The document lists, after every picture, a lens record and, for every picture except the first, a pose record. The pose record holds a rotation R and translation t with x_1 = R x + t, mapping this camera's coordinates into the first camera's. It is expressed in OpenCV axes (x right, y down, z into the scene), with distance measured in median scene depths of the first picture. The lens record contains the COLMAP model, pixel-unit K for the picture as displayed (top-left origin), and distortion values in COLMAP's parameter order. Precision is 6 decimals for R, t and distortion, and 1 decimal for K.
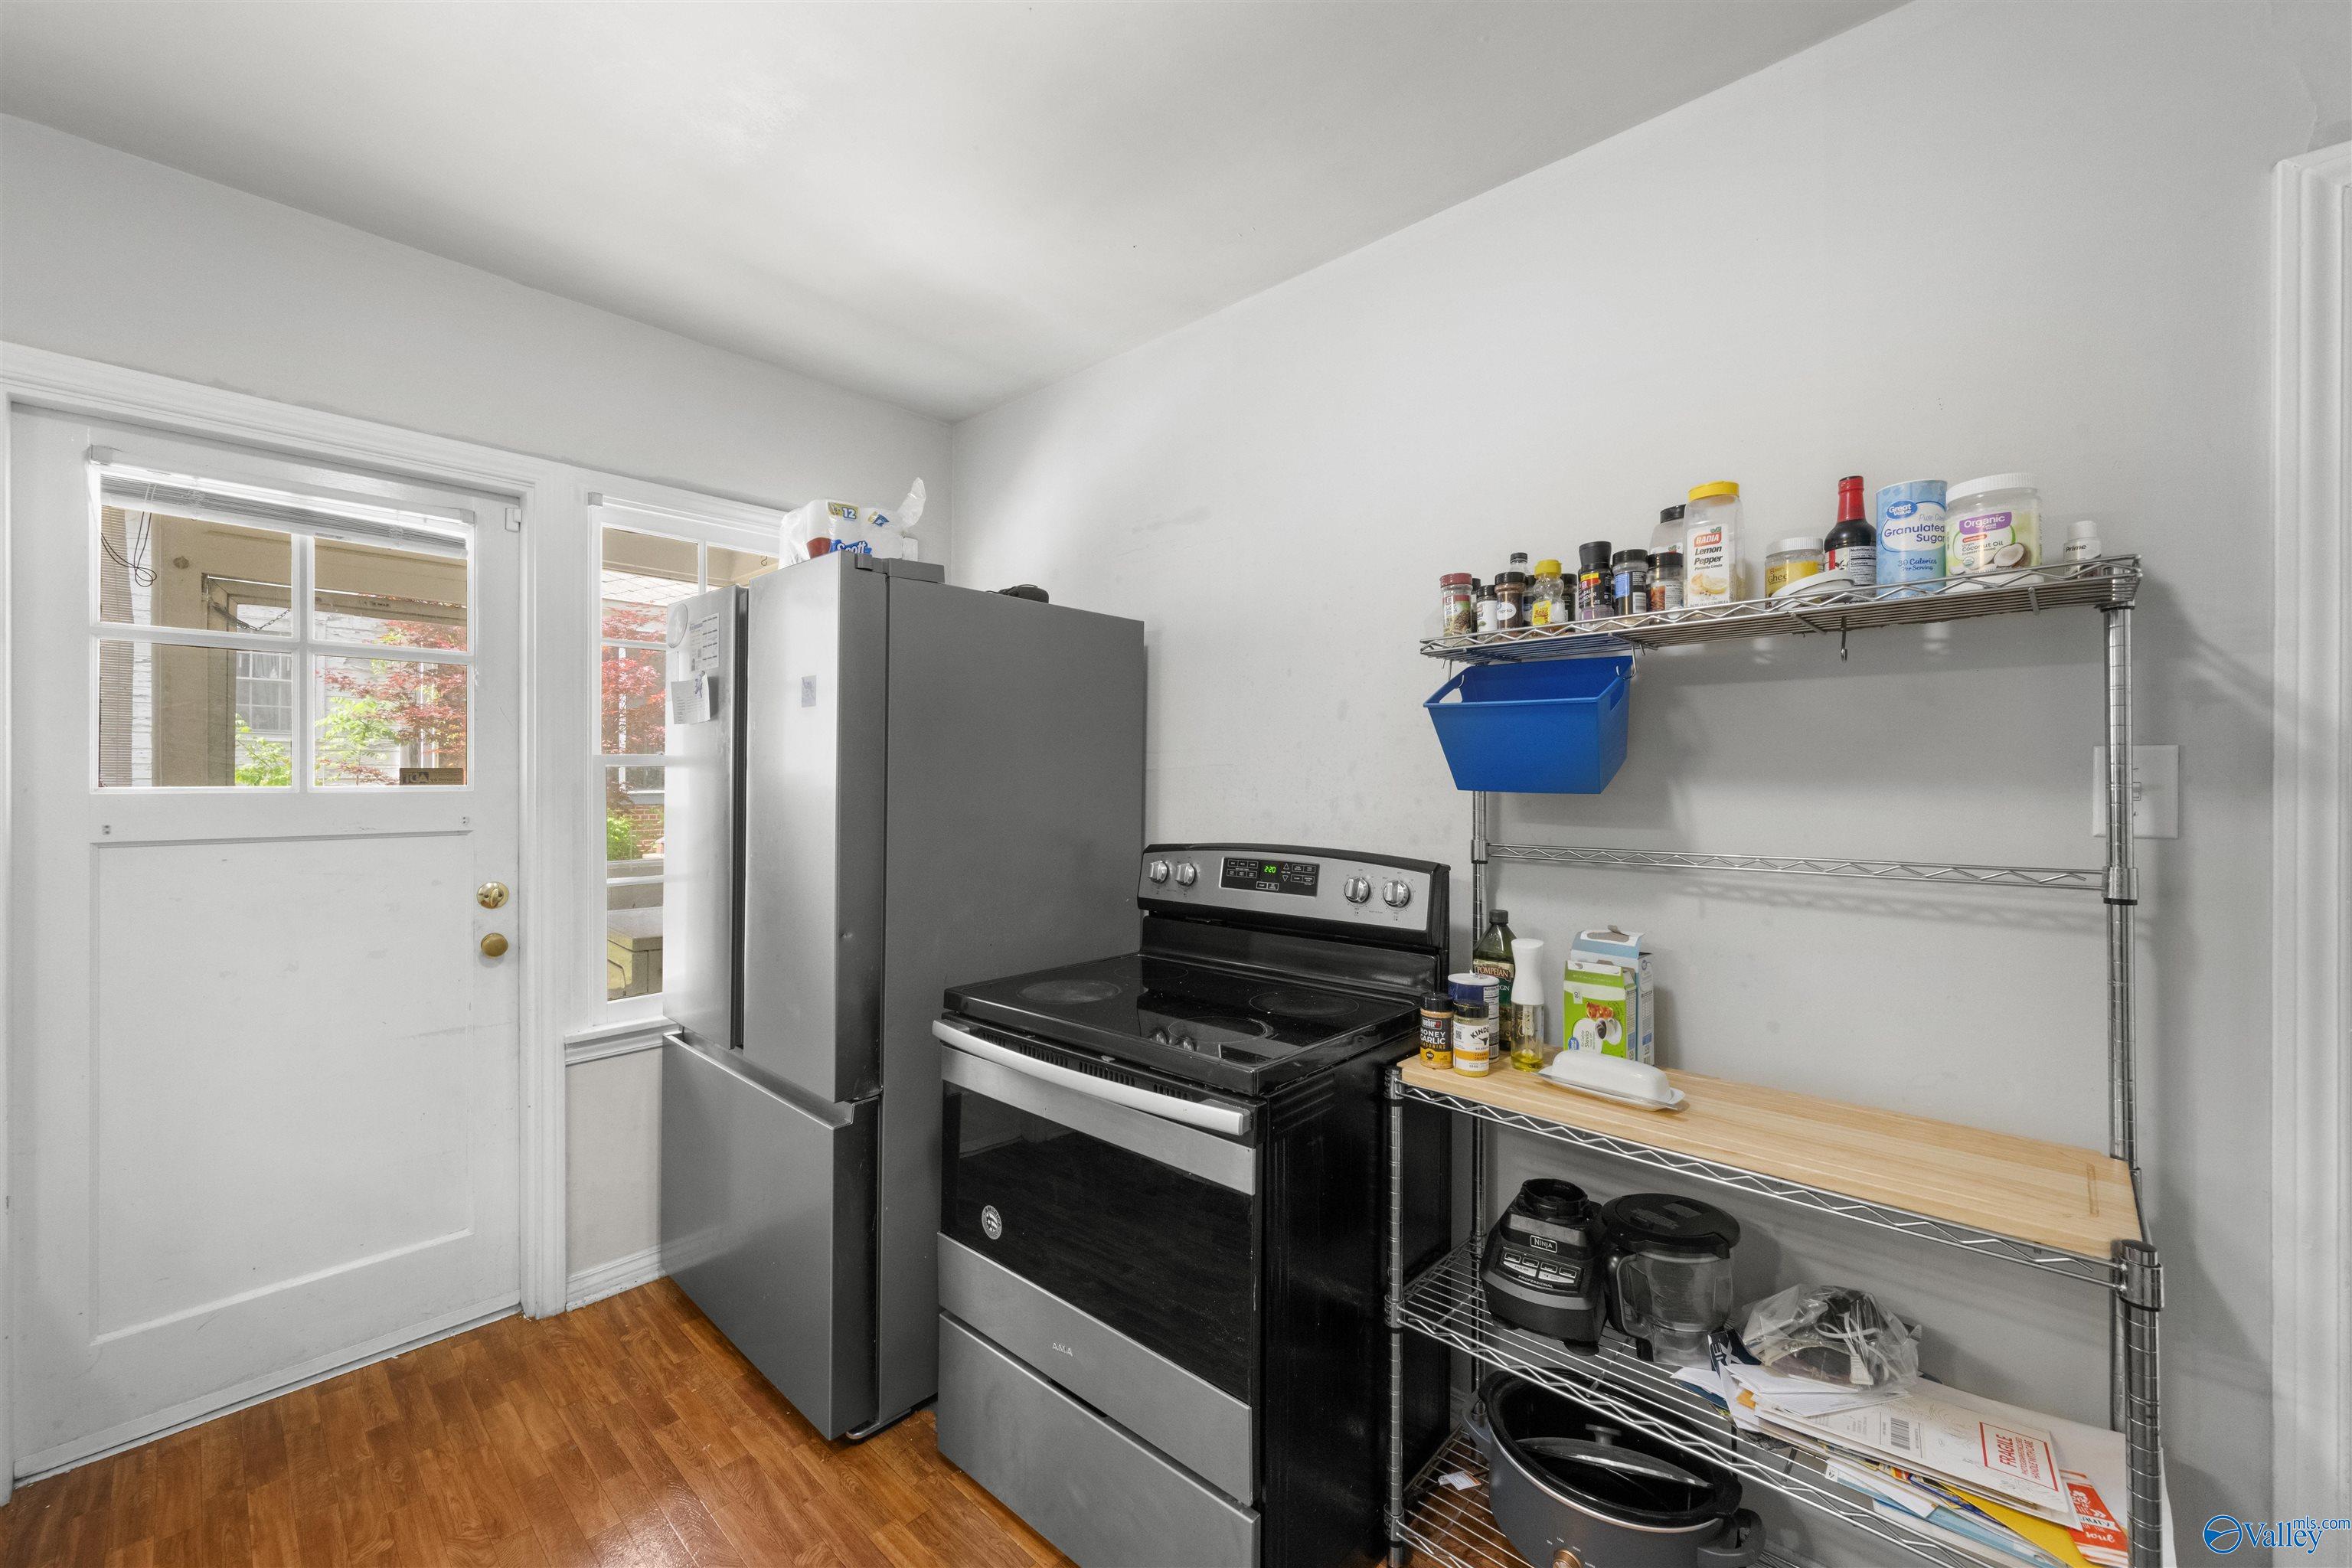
lens RADIAL K [[931.6, 0, 1173.3], [0, 931.6, 771.1], [0, 0, 1]] dist [0.000929, -0.000341]
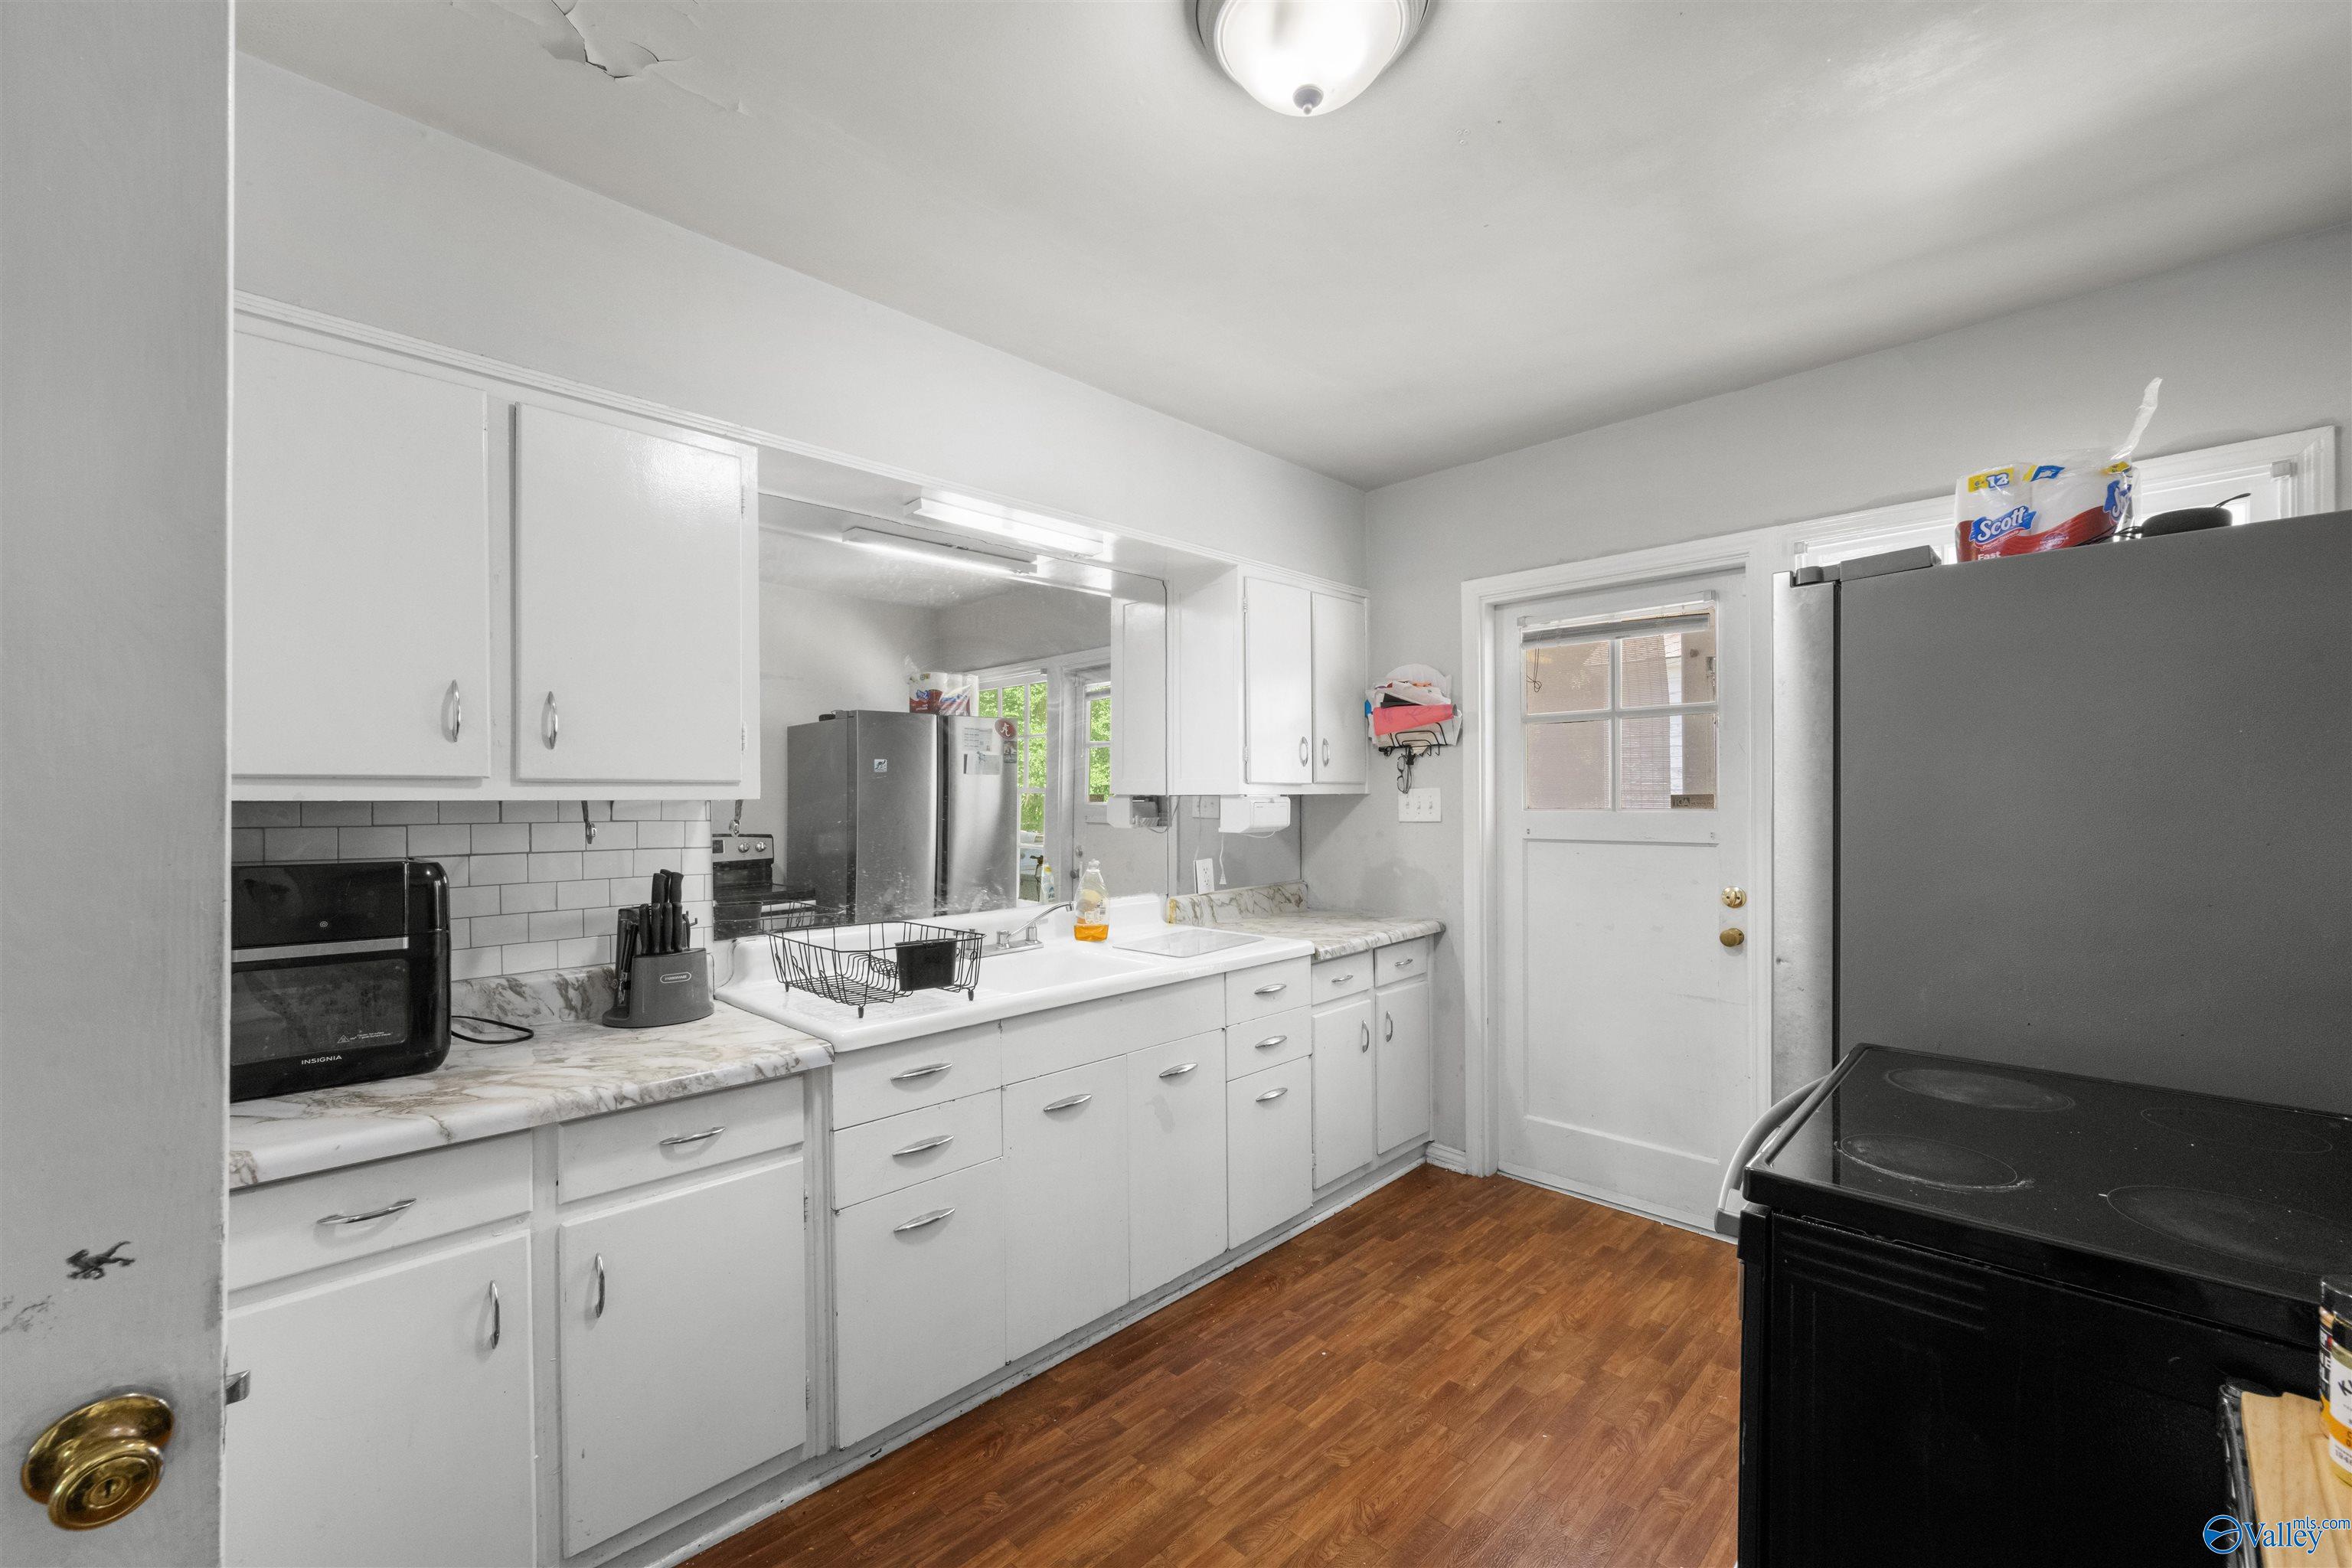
lens RADIAL K [[931.6, 0, 1177.0], [0, 931.6, 795.6], [0, 0, 1]] dist [0.000929, -0.000341]
pose [[-0.028667, -0.006353, -0.999569, 0.628991], [0.008775, 0.999940, -0.006607, 0.000887], [0.999551, -0.008960, -0.028609, 0.369510]]
